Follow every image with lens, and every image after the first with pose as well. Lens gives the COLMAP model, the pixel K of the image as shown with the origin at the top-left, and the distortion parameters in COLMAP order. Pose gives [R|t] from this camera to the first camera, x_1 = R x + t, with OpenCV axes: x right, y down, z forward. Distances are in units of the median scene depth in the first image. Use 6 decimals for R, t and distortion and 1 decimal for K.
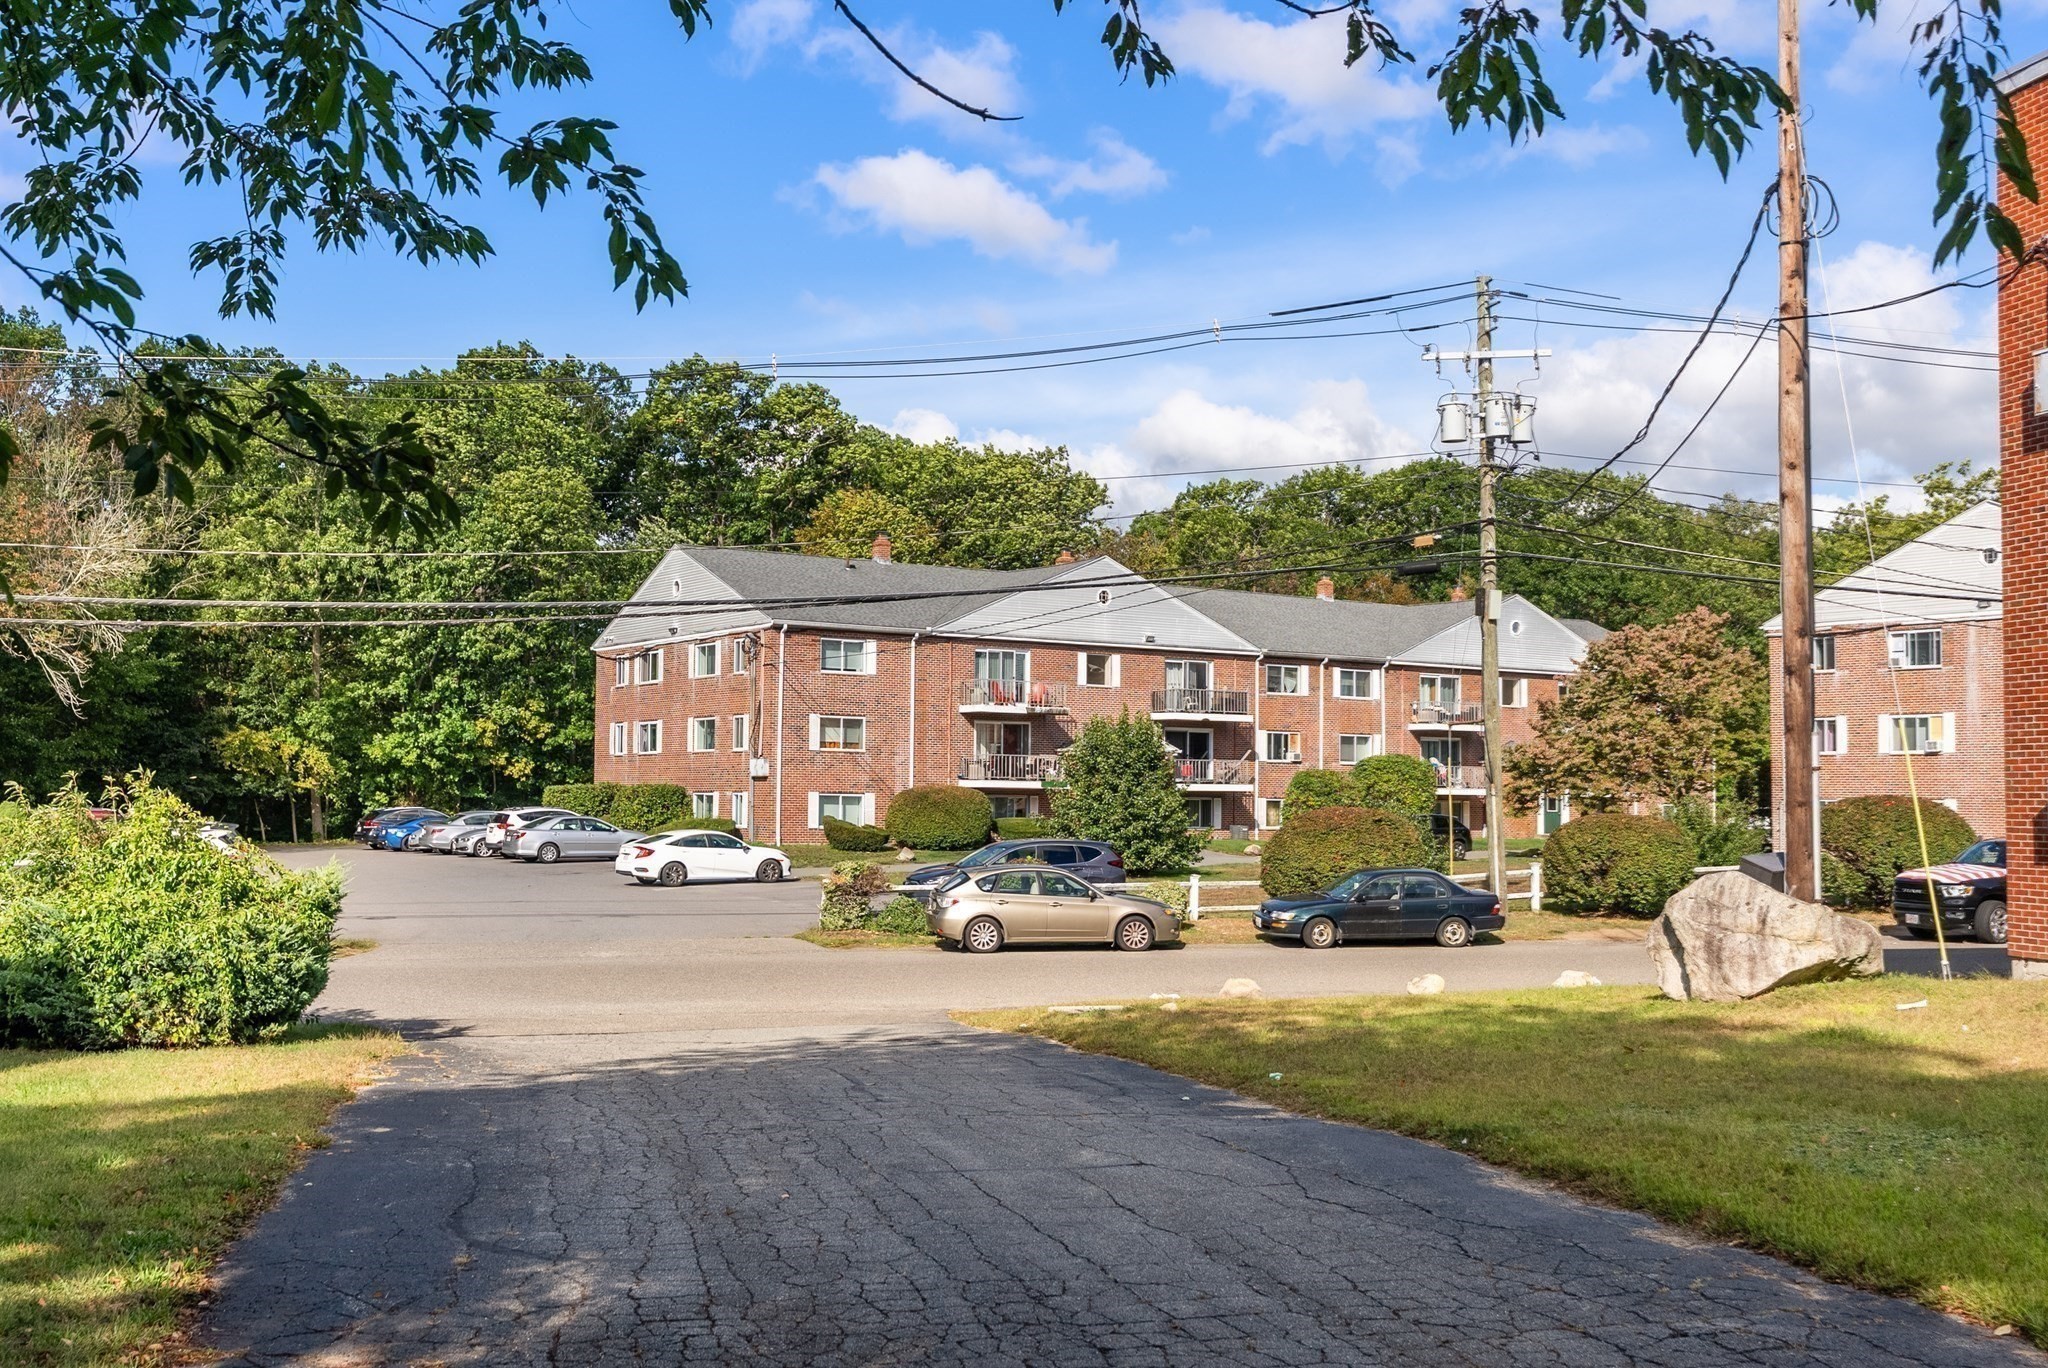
lens RADIAL K [[2064.6, 0, 1028.7], [0, 2064.6, 690.3], [0, 0, 1]] dist [0.004246, 0.000000]
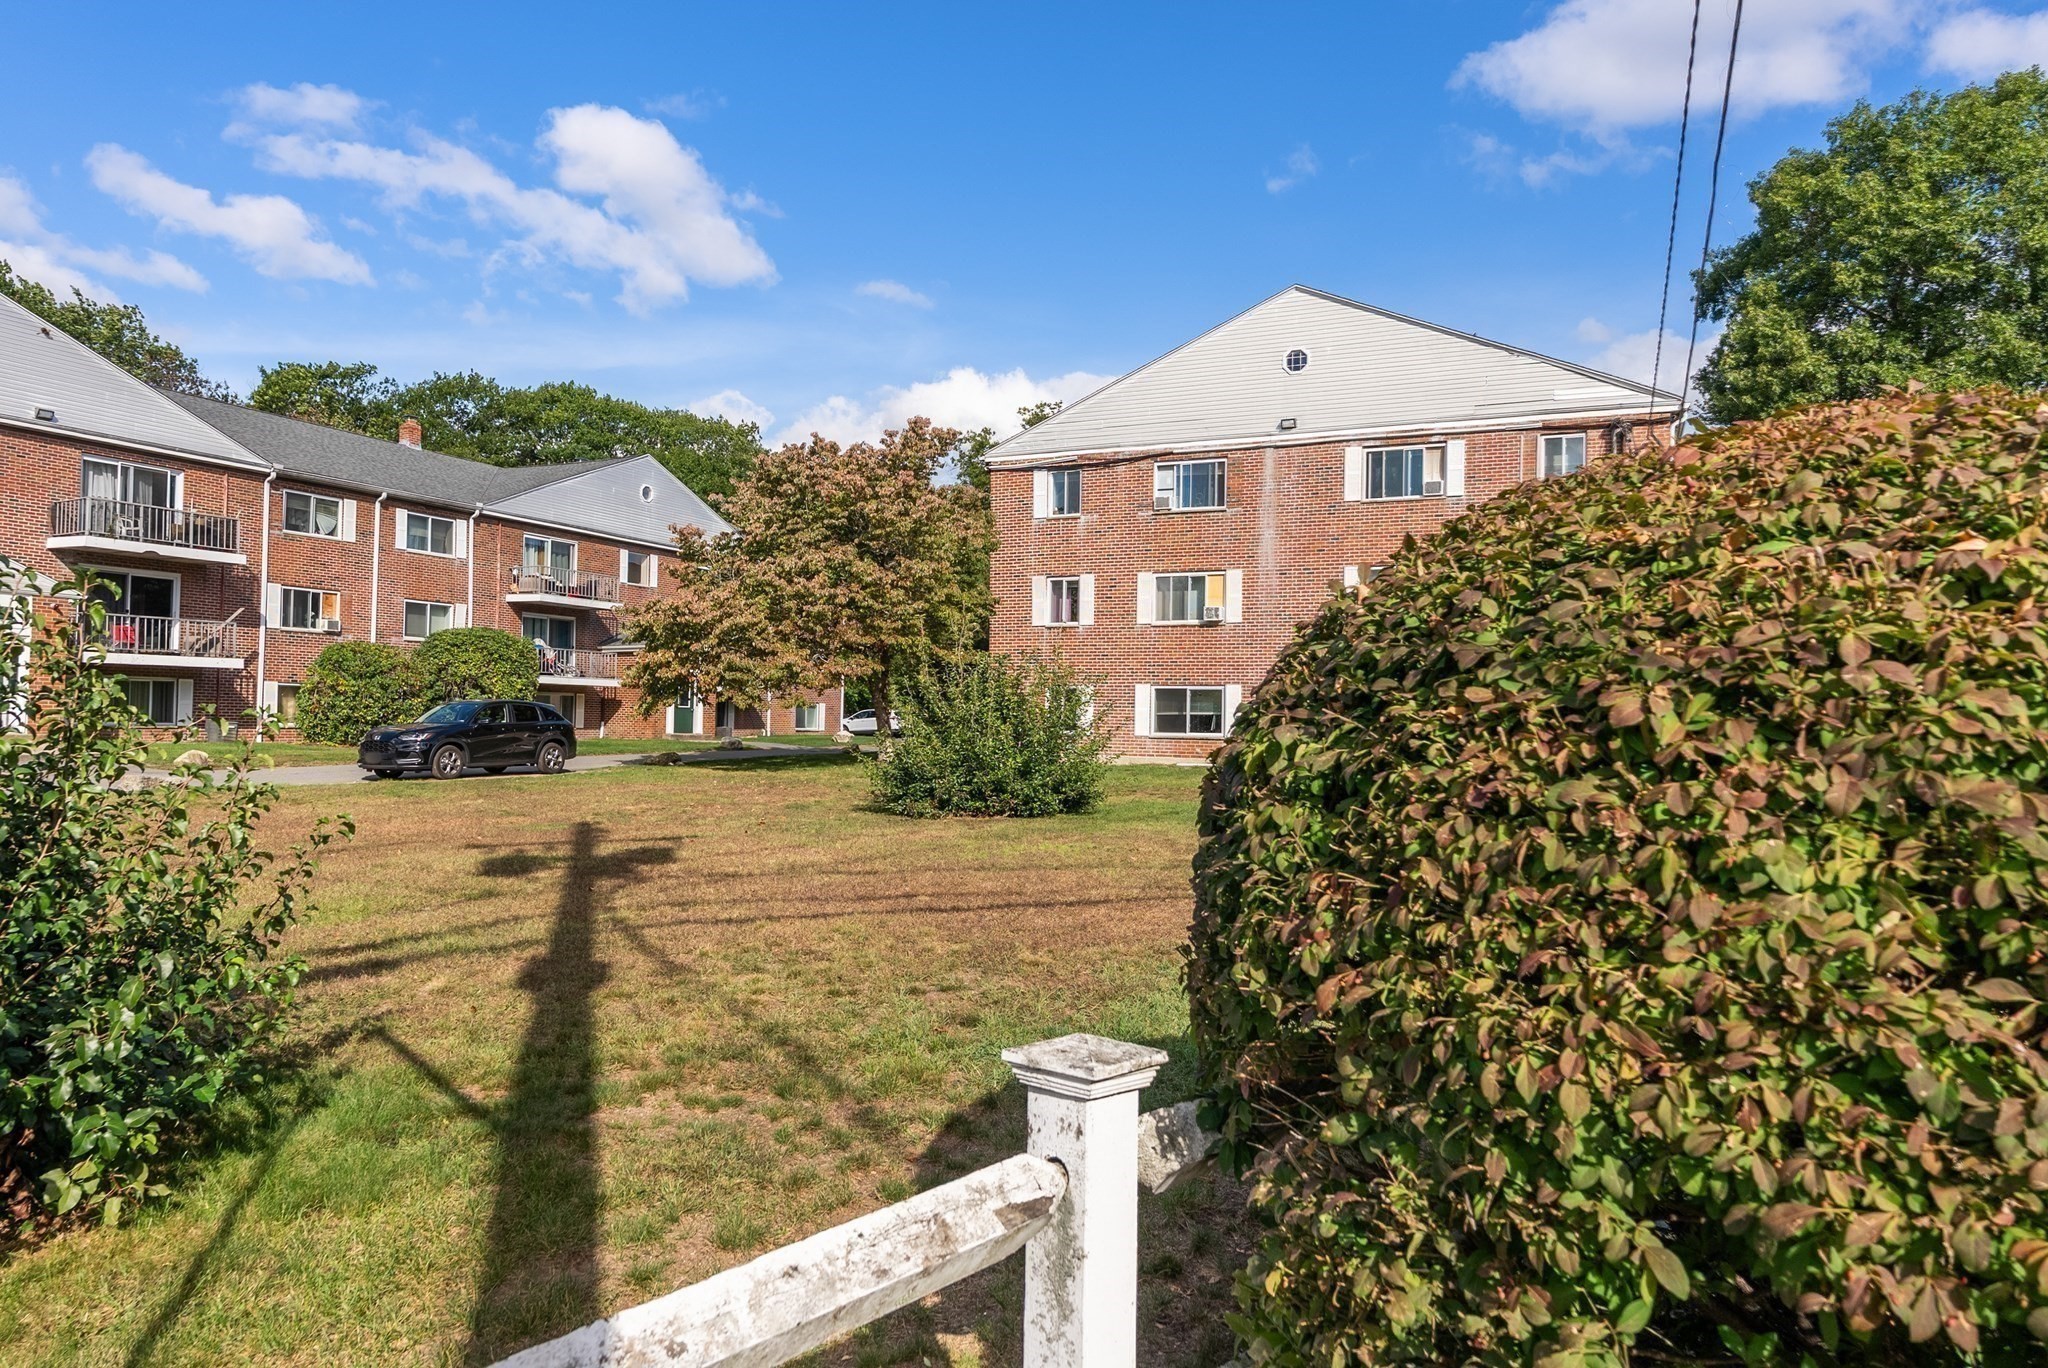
lens RADIAL K [[1299.0, 0, 1023.1], [0, 1299.0, 697.5], [0, 0, 1]] dist [0.005890, 0.000379]
pose [[0.866444, 0.015008, 0.499048, 0.113691], [-0.034142, 0.998989, 0.029235, 0.036387], [-0.498105, -0.042369, 0.866081, 0.495728]]
